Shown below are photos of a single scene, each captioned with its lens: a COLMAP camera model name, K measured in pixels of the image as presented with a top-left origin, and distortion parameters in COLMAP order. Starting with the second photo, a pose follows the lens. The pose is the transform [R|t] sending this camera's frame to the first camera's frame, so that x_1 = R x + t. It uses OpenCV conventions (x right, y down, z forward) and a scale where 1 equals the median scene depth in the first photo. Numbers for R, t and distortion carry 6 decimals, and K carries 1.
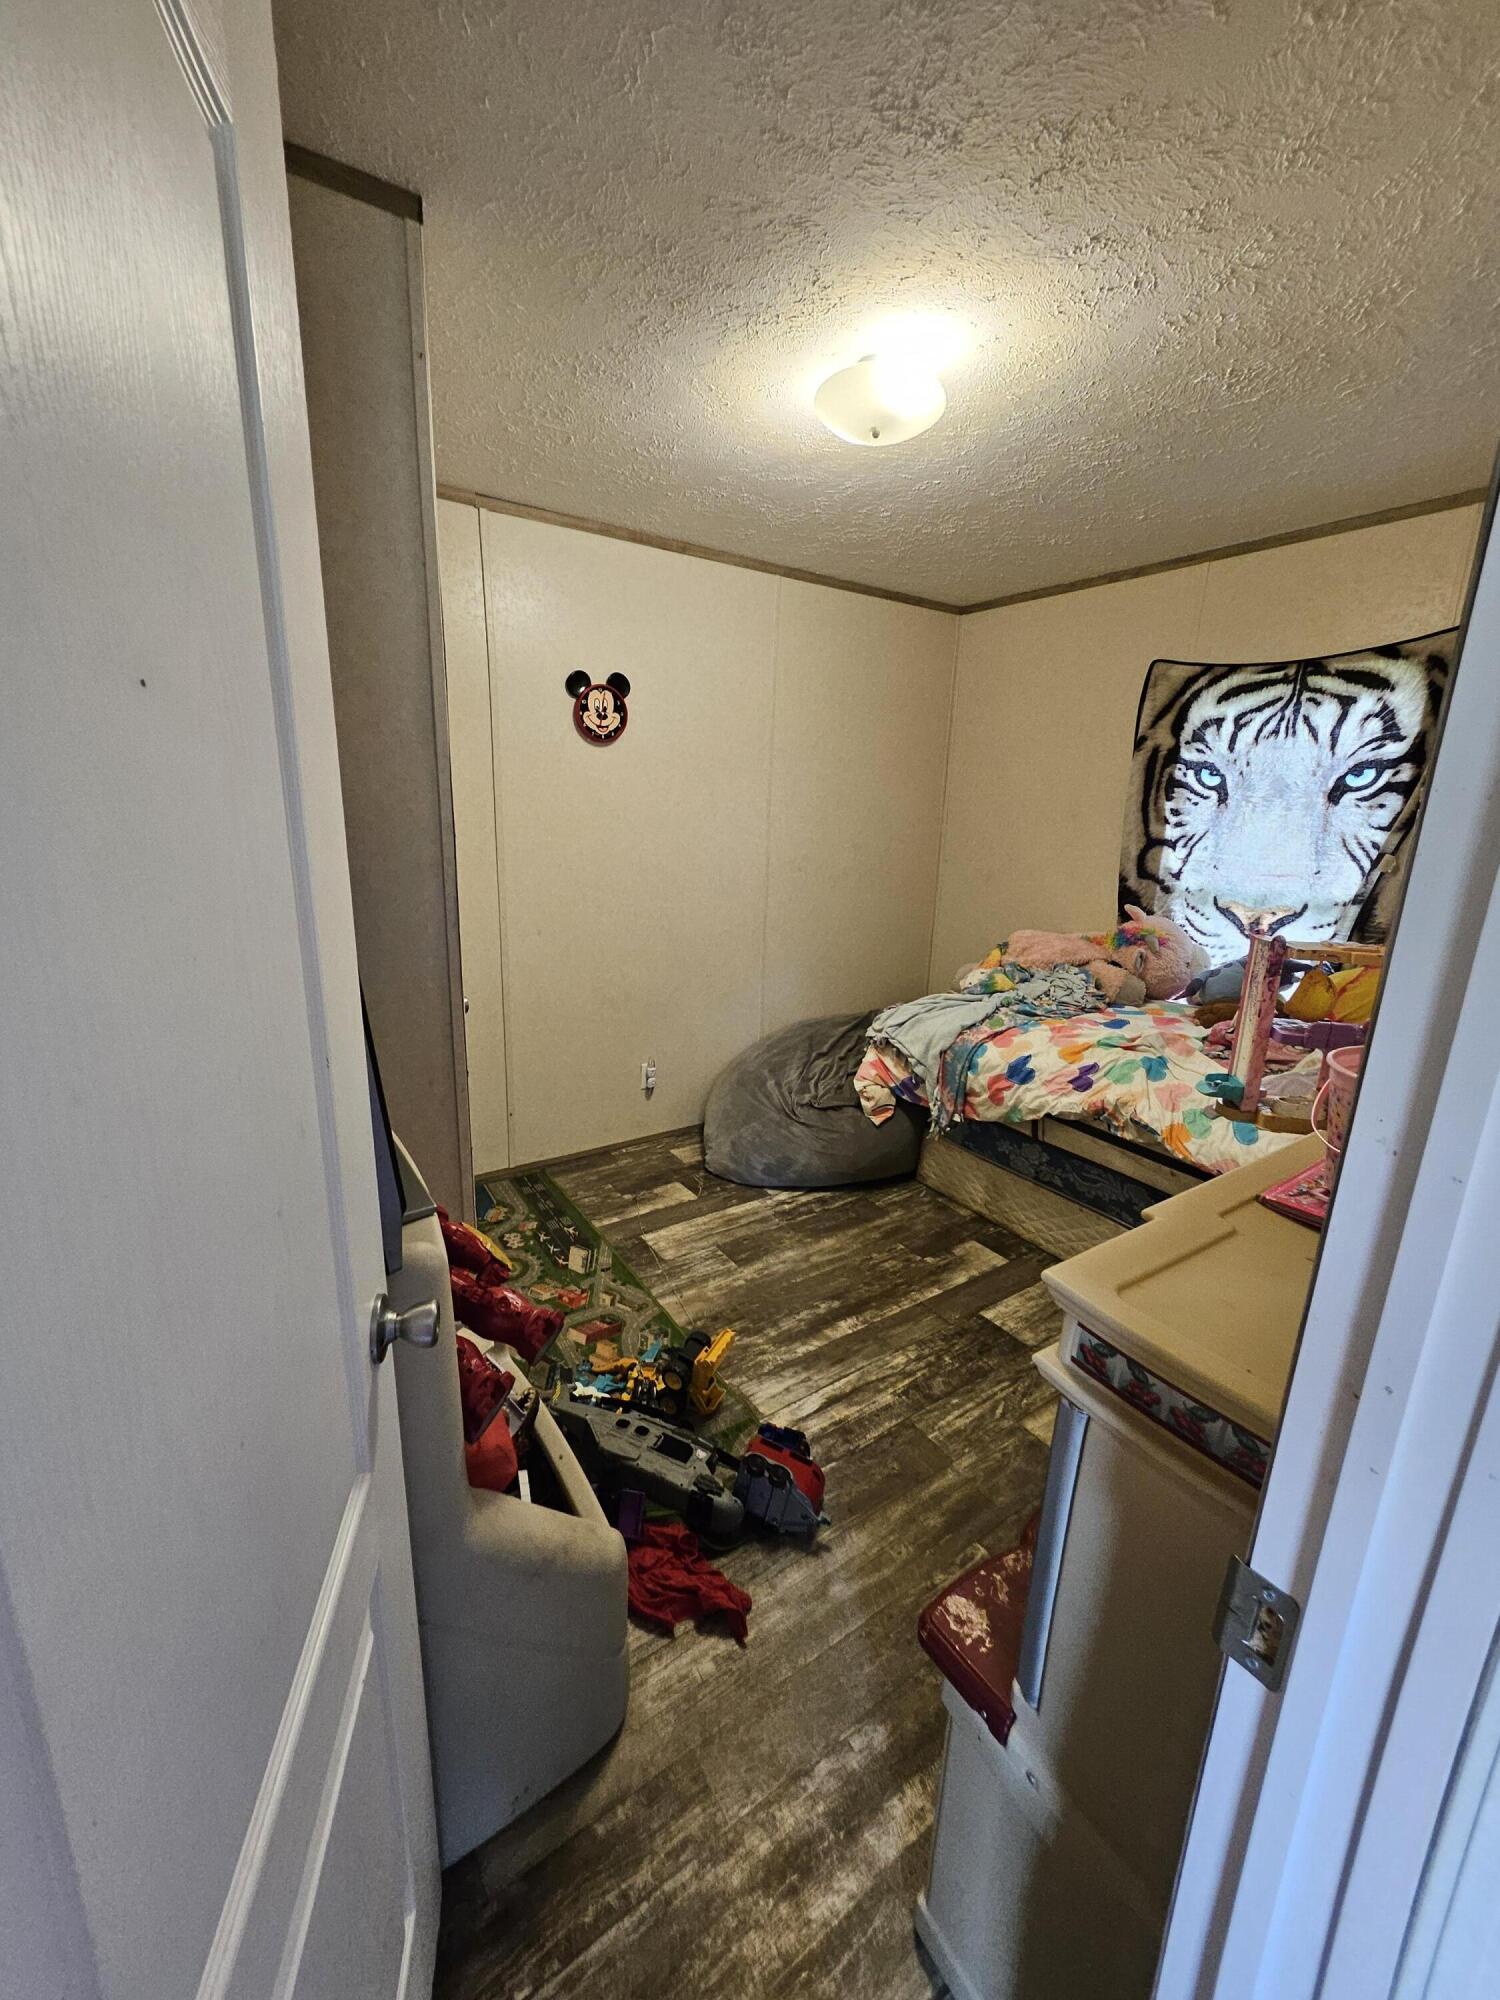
lens RADIAL K [[782.3, 0, 741.5], [0, 782.3, 989.2], [0, 0, 1]] dist [-0.001752, 0.003456]
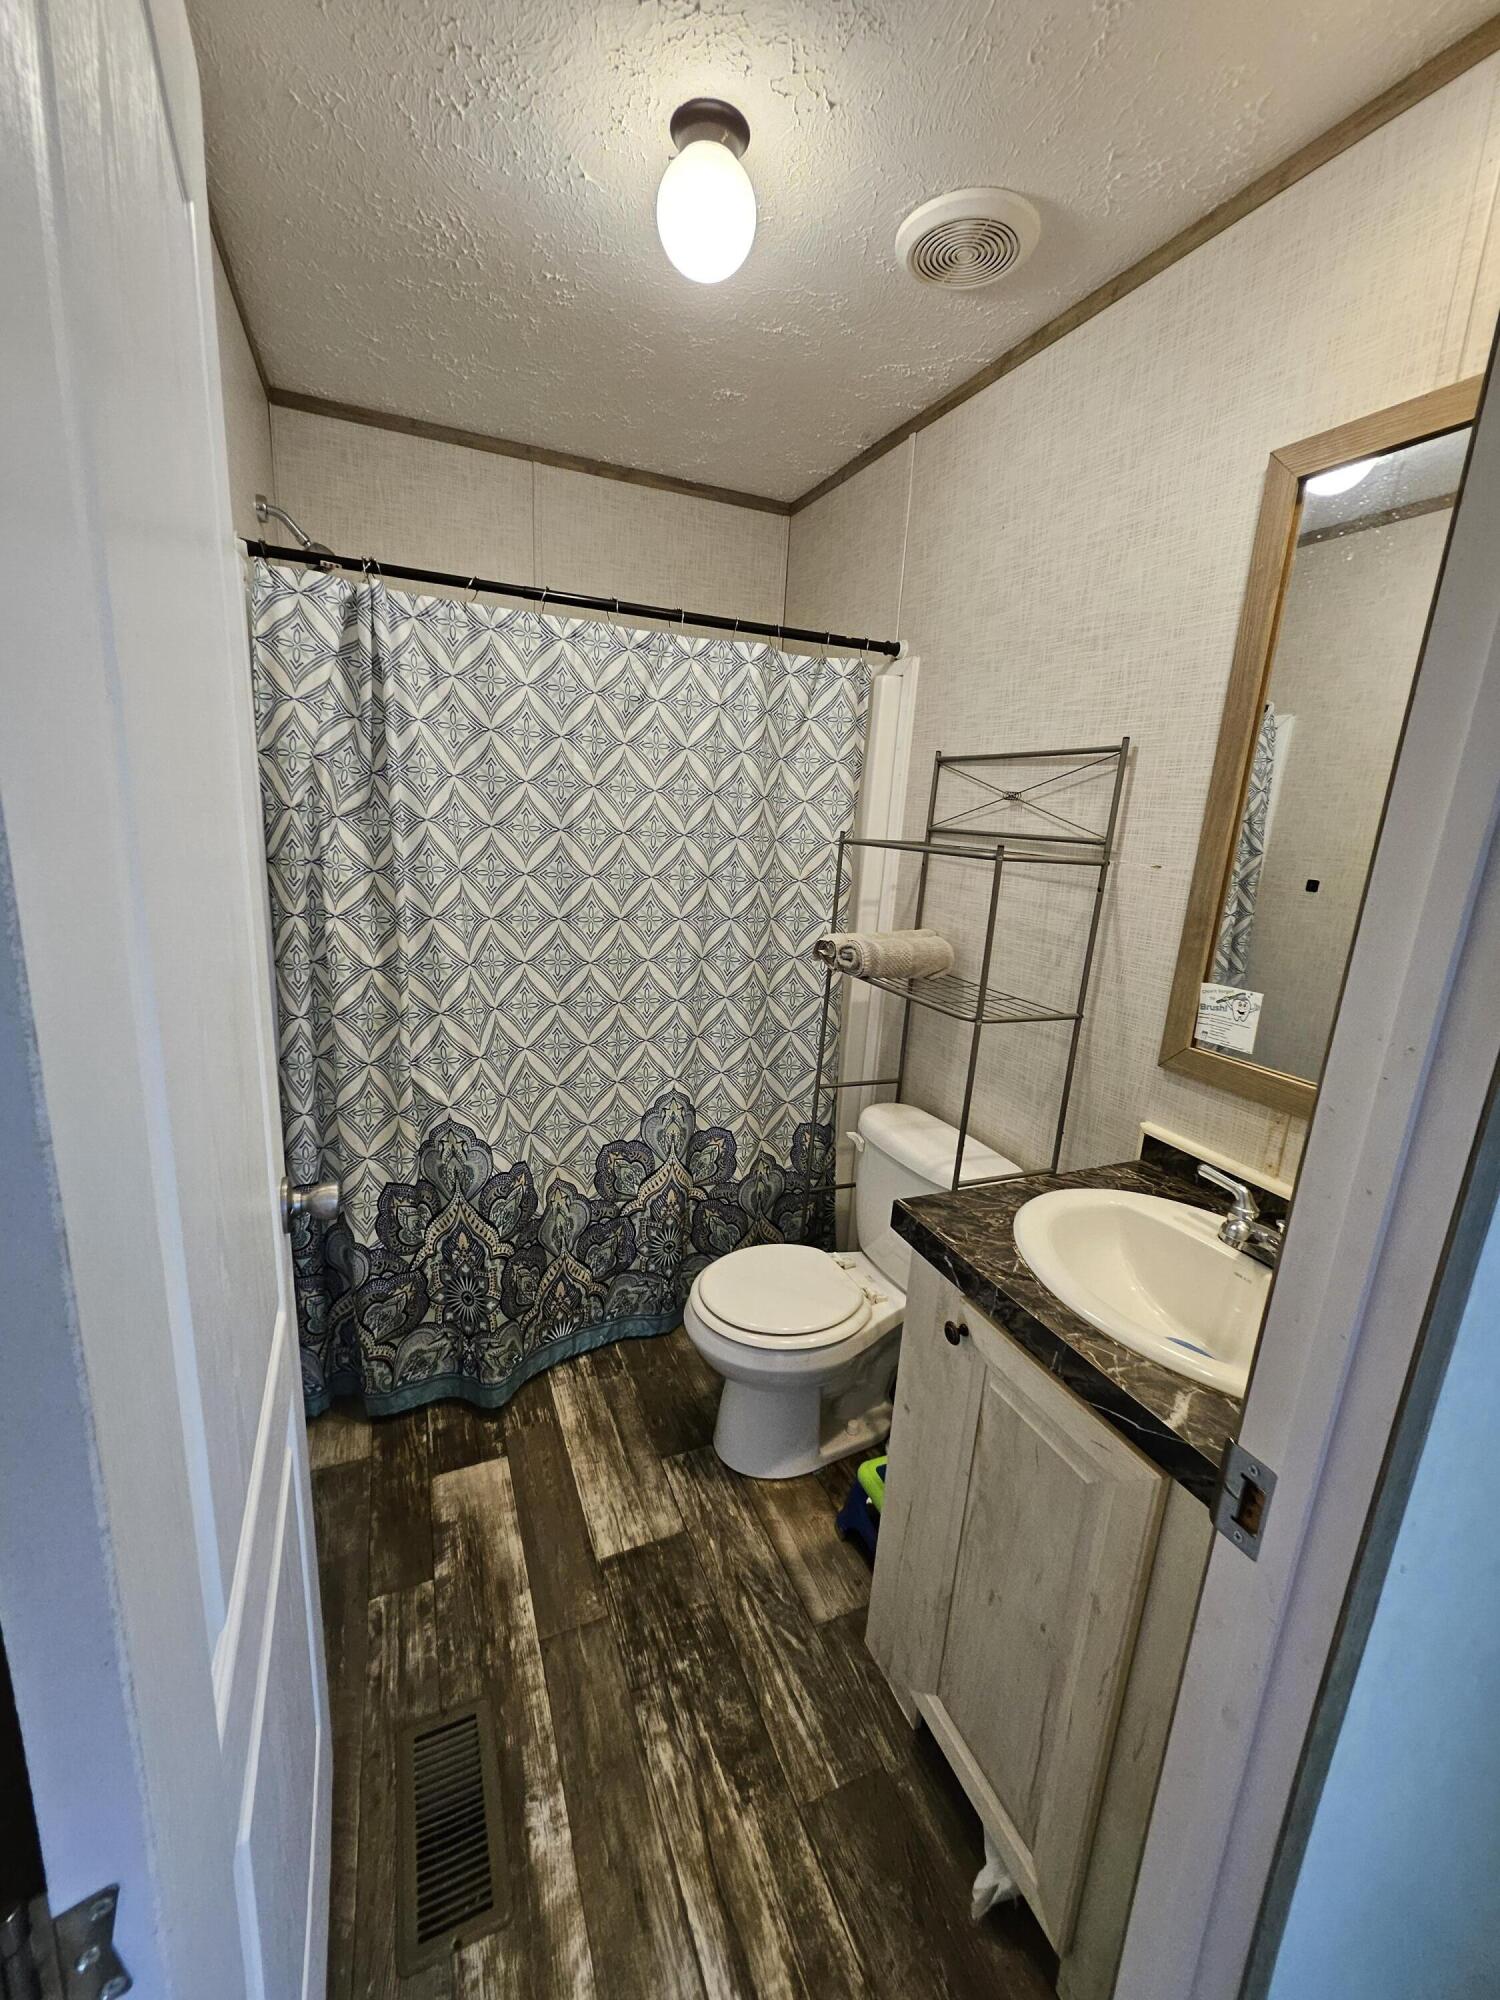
lens RADIAL K [[782.3, 0, 741.5], [0, 782.3, 989.2], [0, 0, 1]] dist [-0.001752, 0.003456]
pose [[0.185134, -0.230714, 0.955247, -0.205986], [0.183507, 0.963069, 0.197038, -0.163668], [-0.965428, 0.138816, 0.220634, 0.774874]]
